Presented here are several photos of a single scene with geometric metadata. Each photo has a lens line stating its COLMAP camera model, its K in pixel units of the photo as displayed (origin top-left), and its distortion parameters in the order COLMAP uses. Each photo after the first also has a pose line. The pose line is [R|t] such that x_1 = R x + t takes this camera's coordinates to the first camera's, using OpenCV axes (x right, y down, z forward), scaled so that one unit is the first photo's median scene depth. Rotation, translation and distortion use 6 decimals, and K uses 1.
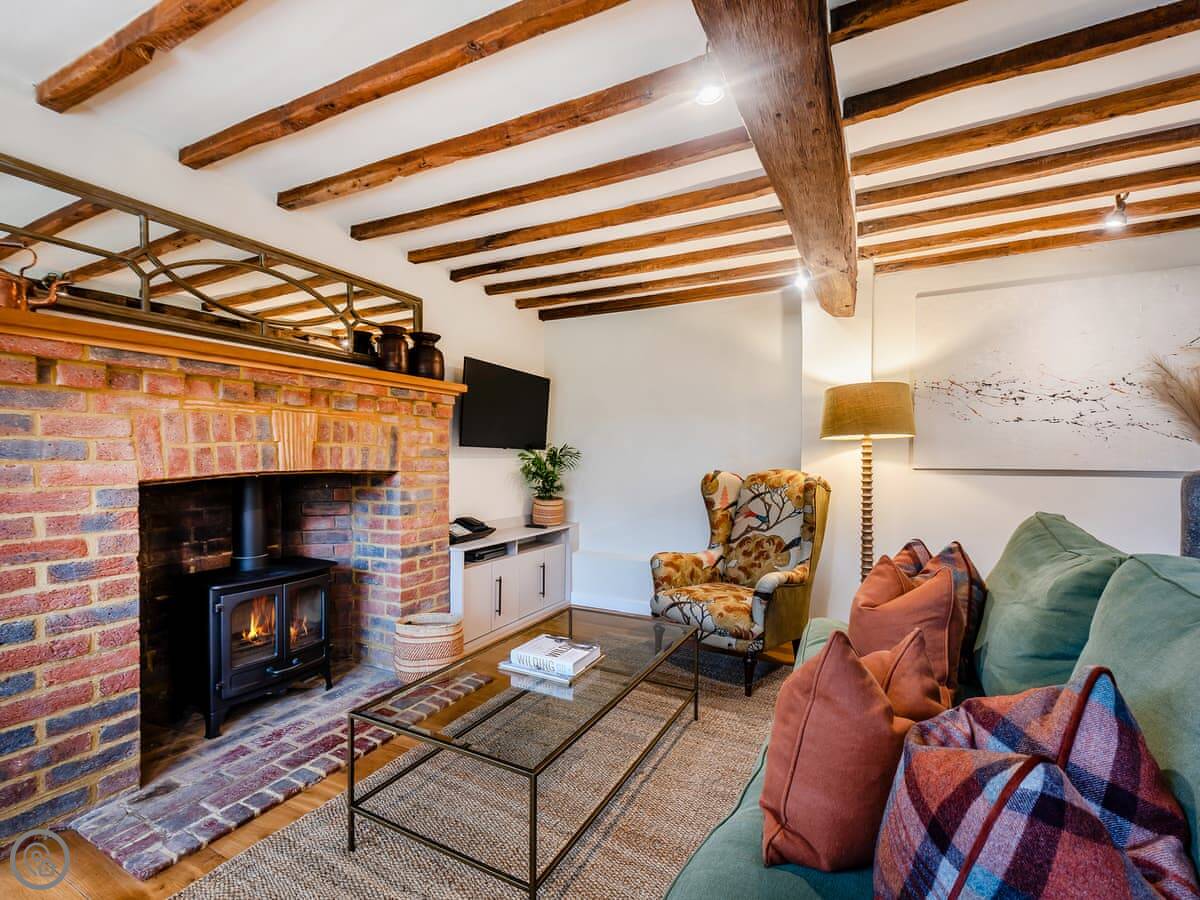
lens RADIAL K [[529.5, 0, 607.4], [0, 529.5, 459.2], [0, 0, 1]] dist [0.004336, -0.000206]
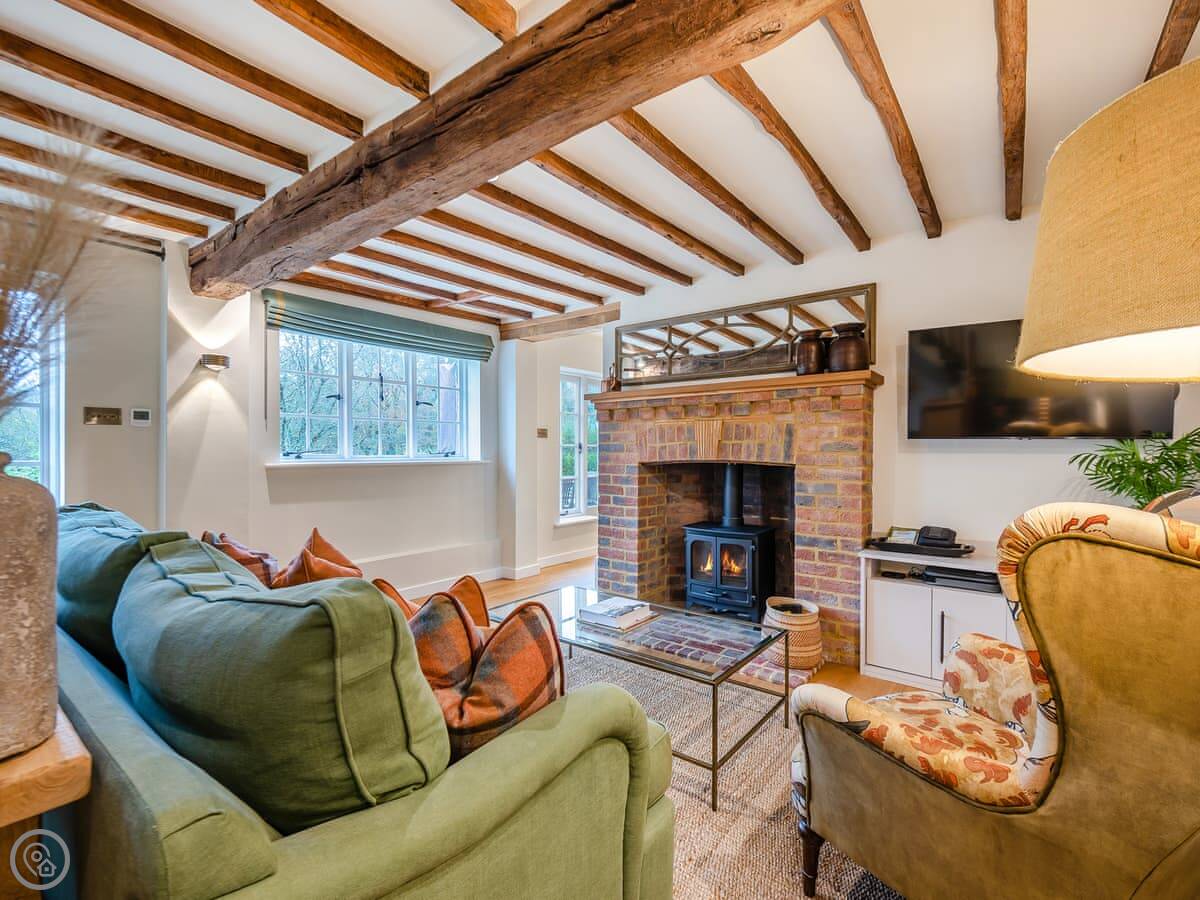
lens RADIAL K [[546.5, 0, 610.9], [0, 546.5, 450.1], [0, 0, 1]] dist [0.003603, 0.000096]
pose [[-0.174205, 0.005201, -0.984696, 0.808483], [-0.002206, 0.999981, 0.005672, -0.012347], [0.984707, 0.003160, -0.174190, 0.839085]]
